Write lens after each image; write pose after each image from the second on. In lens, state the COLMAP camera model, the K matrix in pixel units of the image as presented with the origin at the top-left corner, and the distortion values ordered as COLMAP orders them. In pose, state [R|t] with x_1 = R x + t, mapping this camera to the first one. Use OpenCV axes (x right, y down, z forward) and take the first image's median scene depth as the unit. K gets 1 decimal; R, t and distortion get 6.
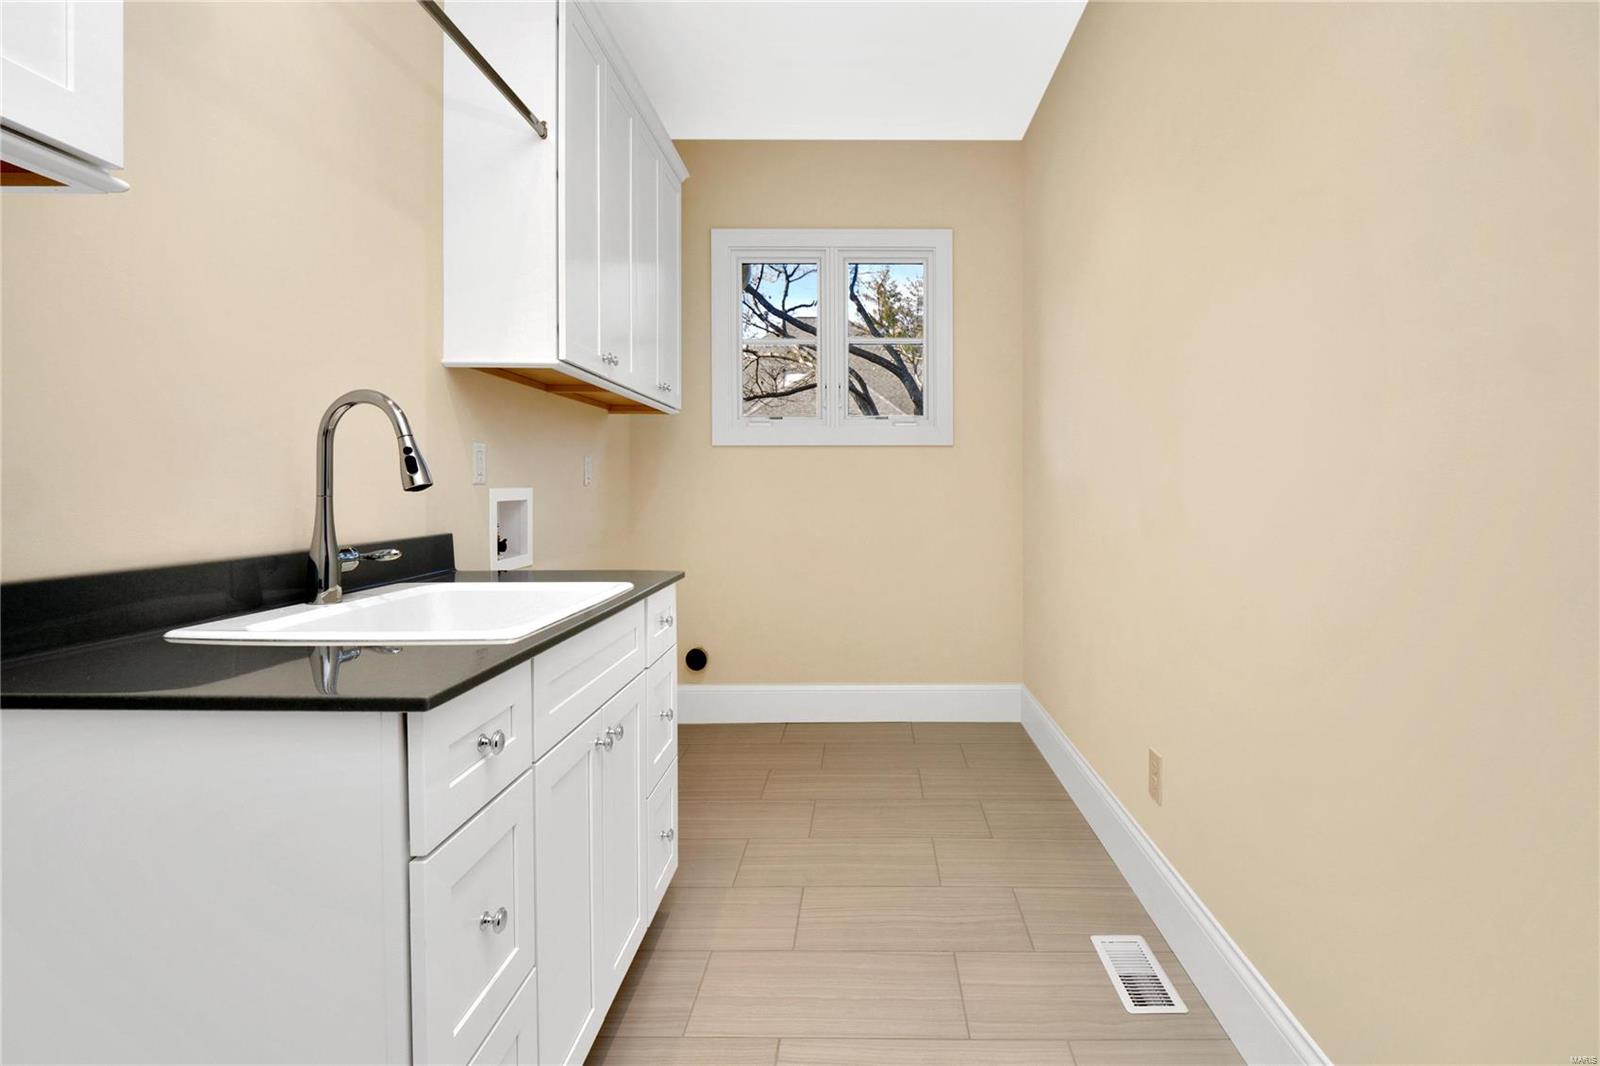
lens RADIAL K [[793.4, 0, 843.4], [0, 793.4, 493.8], [0, 0, 1]] dist [-0.000148, -0.000268]
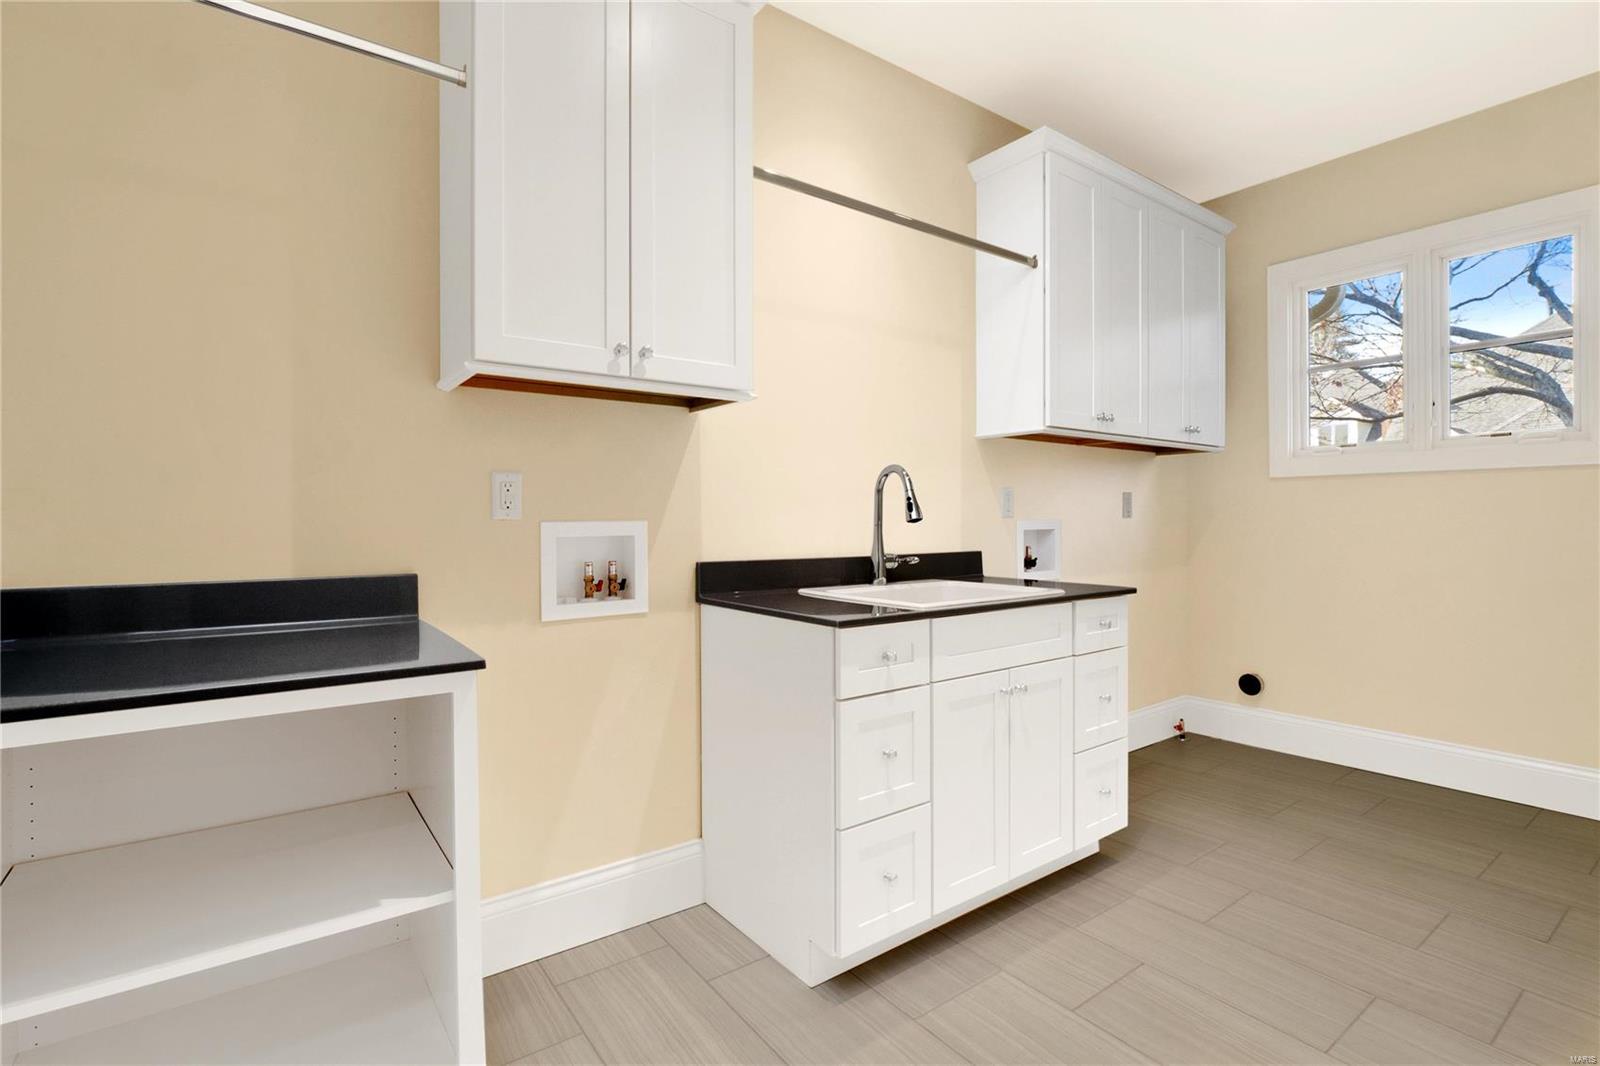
lens RADIAL K [[743.5, 0, 802.1], [0, 743.5, 522.3], [0, 0, 1]] dist [-0.000568, -0.000491]
pose [[0.609114, 0.002472, -0.793079, 0.405139], [-0.003792, 0.999993, 0.000204, -0.002693], [0.793074, 0.002883, 0.609119, -0.109122]]
